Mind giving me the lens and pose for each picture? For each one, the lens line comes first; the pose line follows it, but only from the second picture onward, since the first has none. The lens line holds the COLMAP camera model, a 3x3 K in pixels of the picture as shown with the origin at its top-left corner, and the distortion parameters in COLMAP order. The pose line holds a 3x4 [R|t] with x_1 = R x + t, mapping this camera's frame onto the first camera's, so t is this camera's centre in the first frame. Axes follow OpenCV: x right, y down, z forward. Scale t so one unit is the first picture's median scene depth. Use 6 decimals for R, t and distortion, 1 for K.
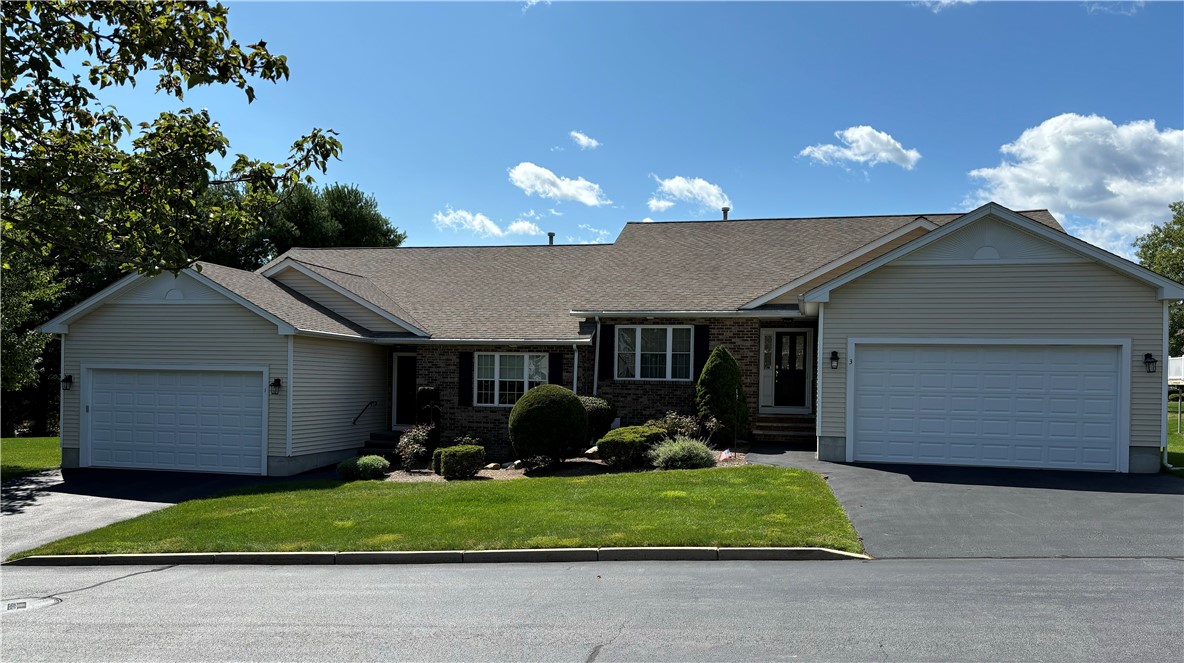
lens RADIAL K [[899.3, 0, 593.4], [0, 899.3, 331.4], [0, 0, 1]] dist [0.013781, -0.002718]
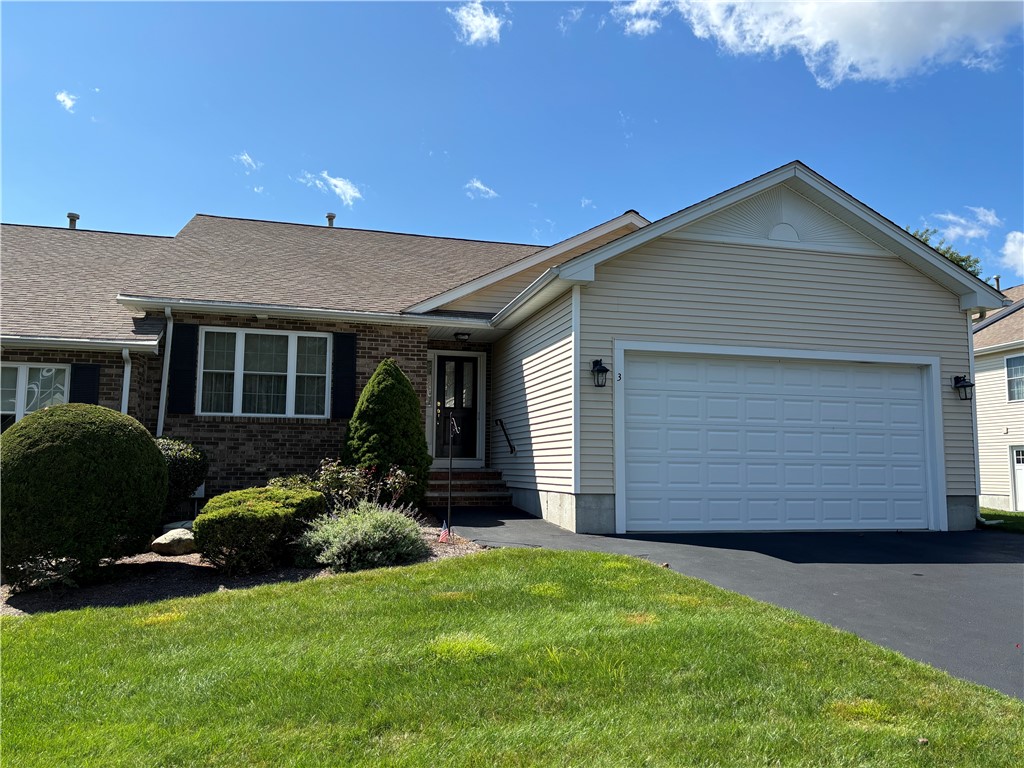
lens RADIAL K [[779.0, 0, 514.5], [0, 779.0, 387.8], [0, 0, 1]] dist [0.057693, -0.051784]
pose [[0.884684, 0.034187, 0.464935, -0.035991], [-0.018384, 0.999090, -0.038484, 0.055950], [-0.465828, 0.025499, 0.884508, 0.471526]]
